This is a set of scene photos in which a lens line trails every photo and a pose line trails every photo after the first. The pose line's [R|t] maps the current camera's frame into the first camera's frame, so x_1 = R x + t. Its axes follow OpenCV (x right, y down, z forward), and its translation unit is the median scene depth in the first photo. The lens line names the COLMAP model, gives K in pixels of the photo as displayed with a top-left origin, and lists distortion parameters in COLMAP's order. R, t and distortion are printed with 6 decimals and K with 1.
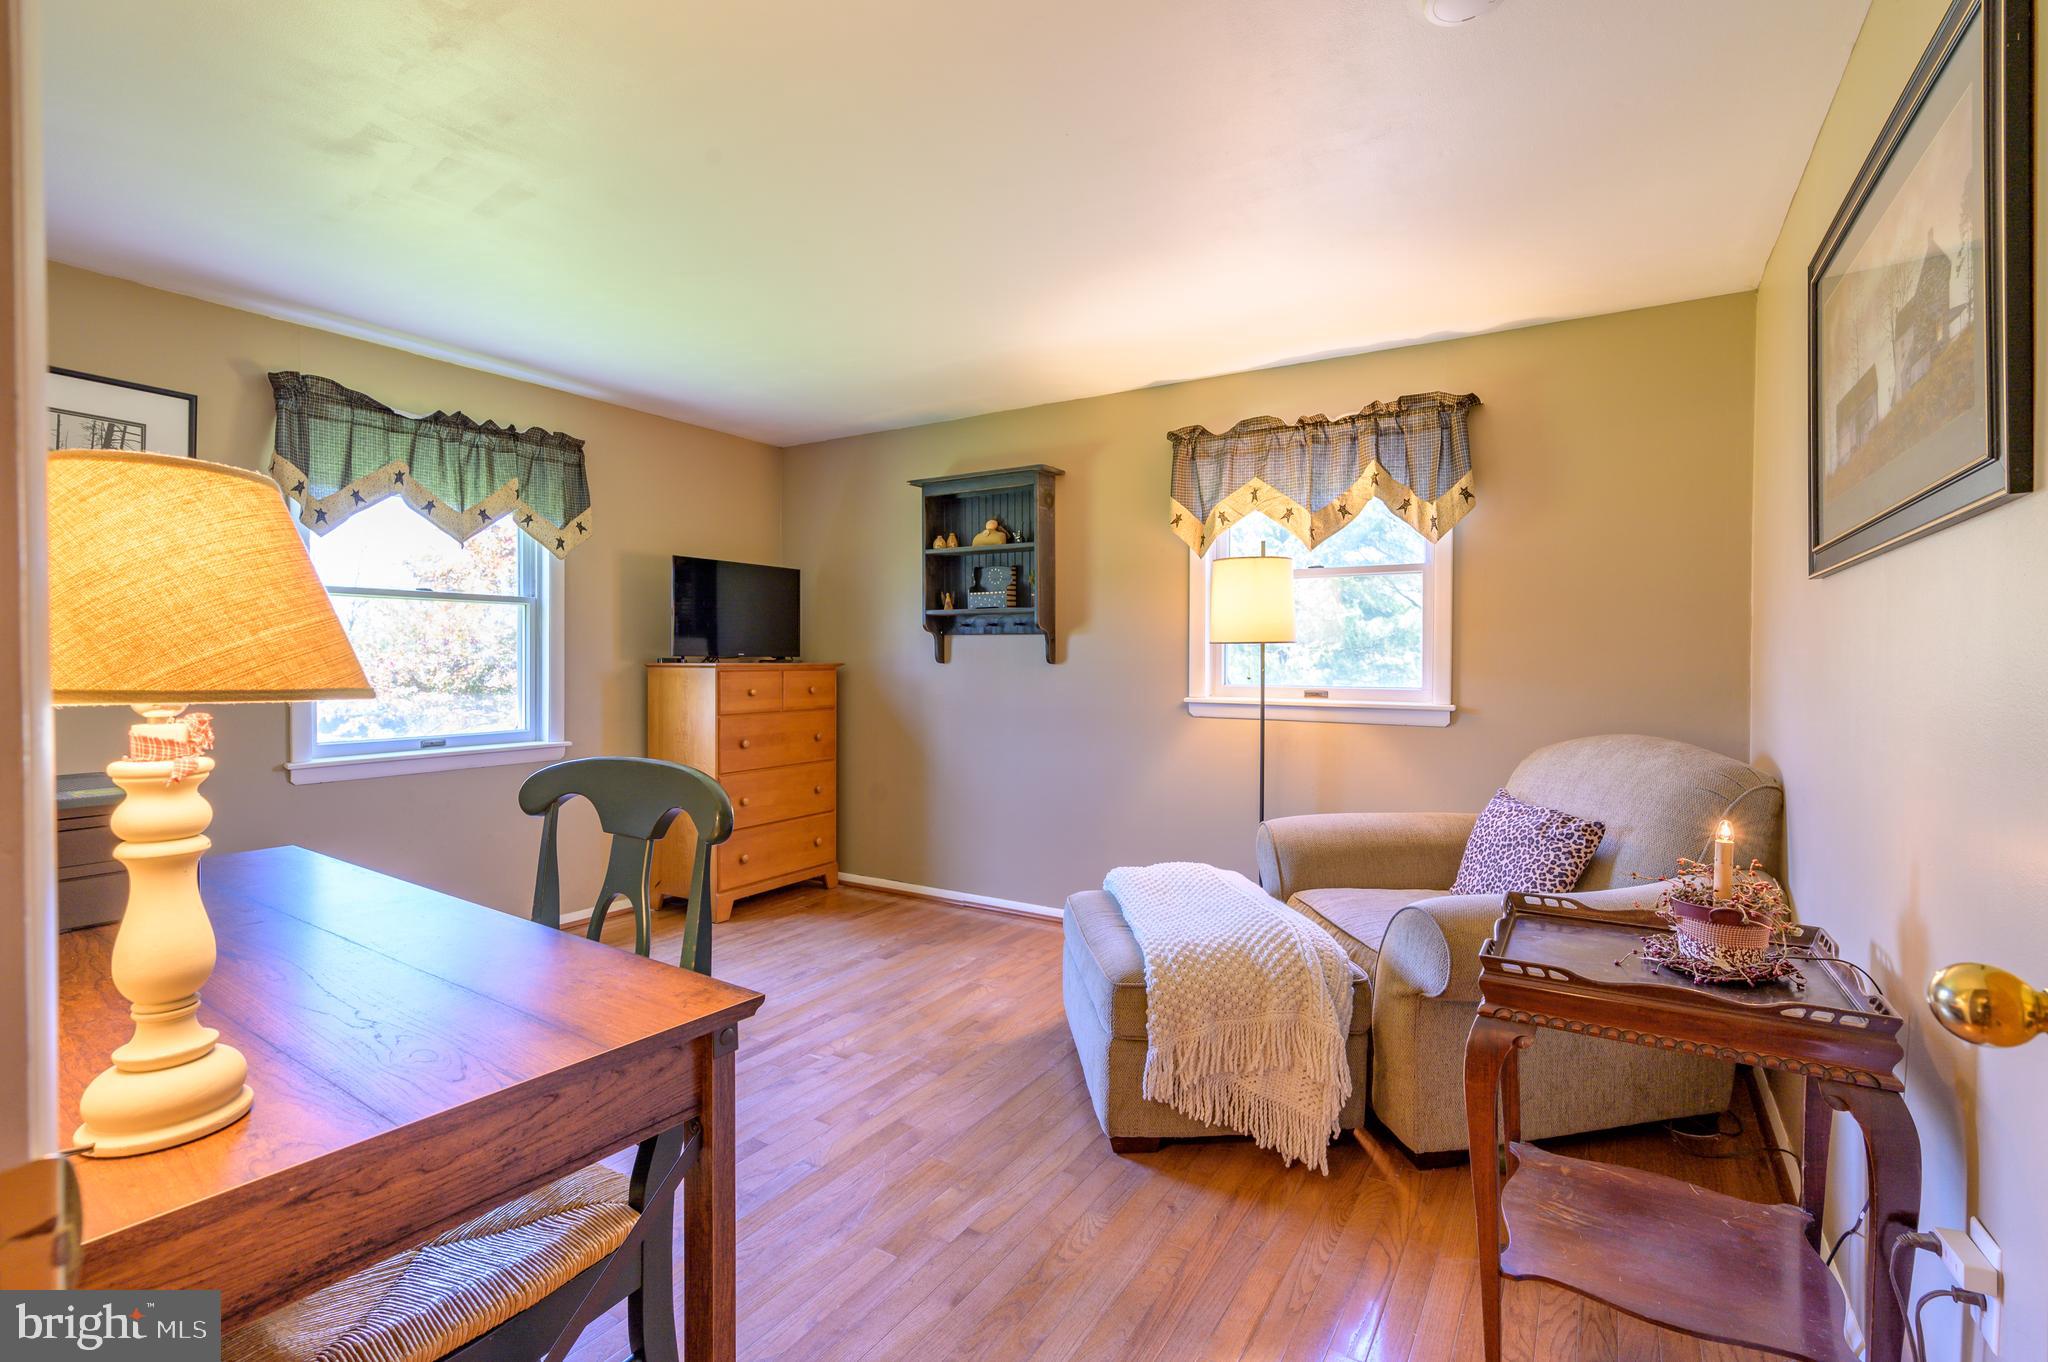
lens RADIAL K [[920.5, 0, 1024.0], [0, 920.5, 681.0], [0, 0, 1]] dist [-0.000271, -0.000001]
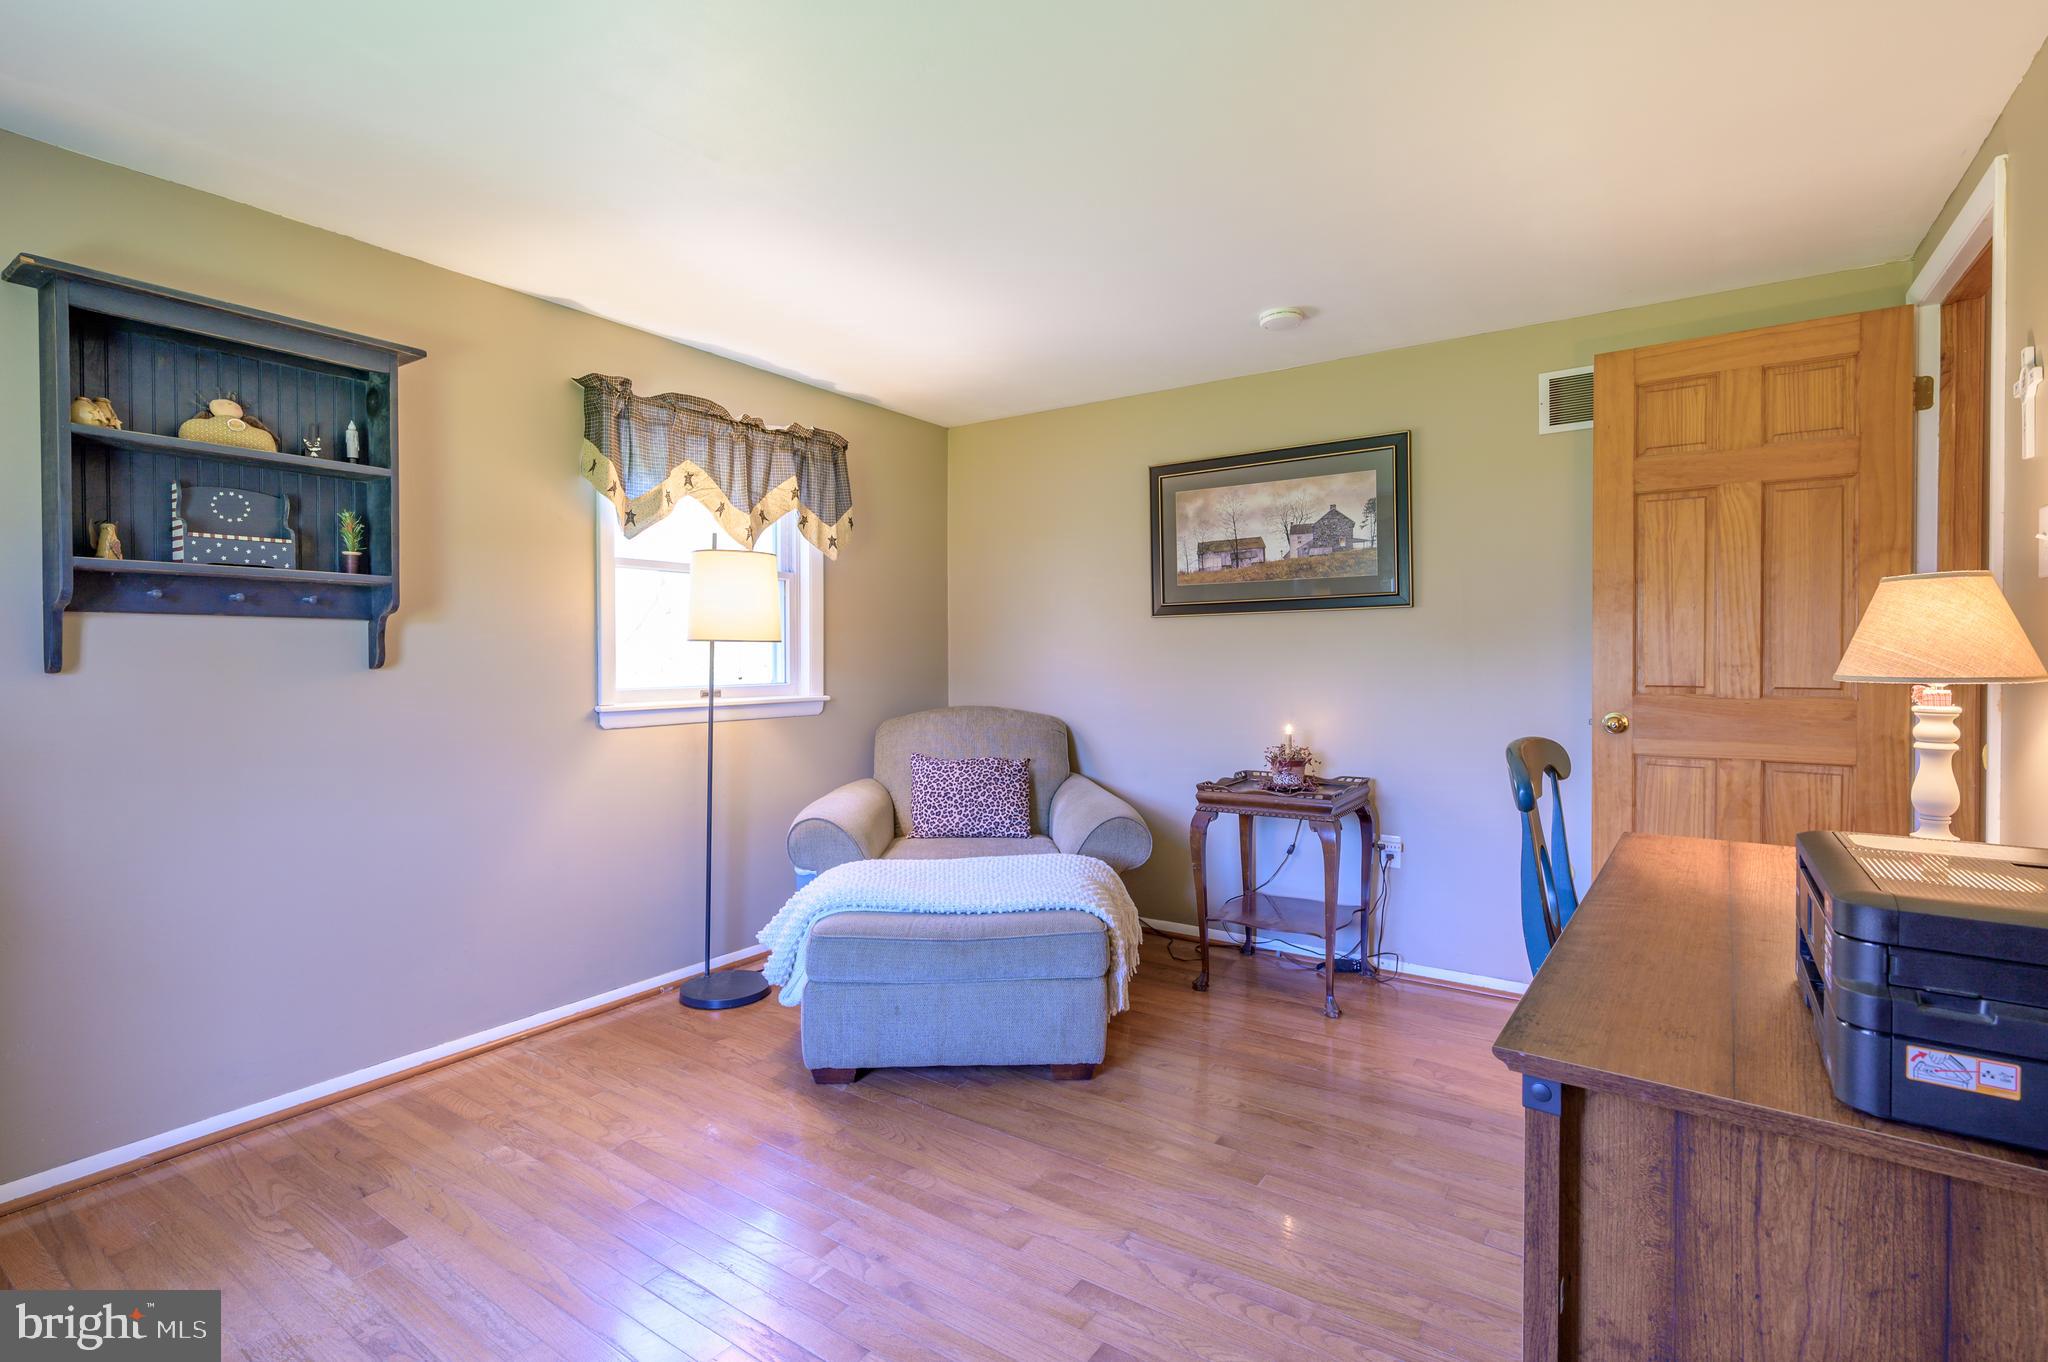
lens RADIAL K [[930.3, 0, 1024.5], [0, 930.3, 671.9], [0, 0, 1]] dist [-0.001997, -0.000223]
pose [[0.044612, -0.021319, 0.998777, -0.672399], [0.027577, 0.999418, 0.020101, -0.019781], [-0.998624, 0.026647, 0.045174, 0.634667]]
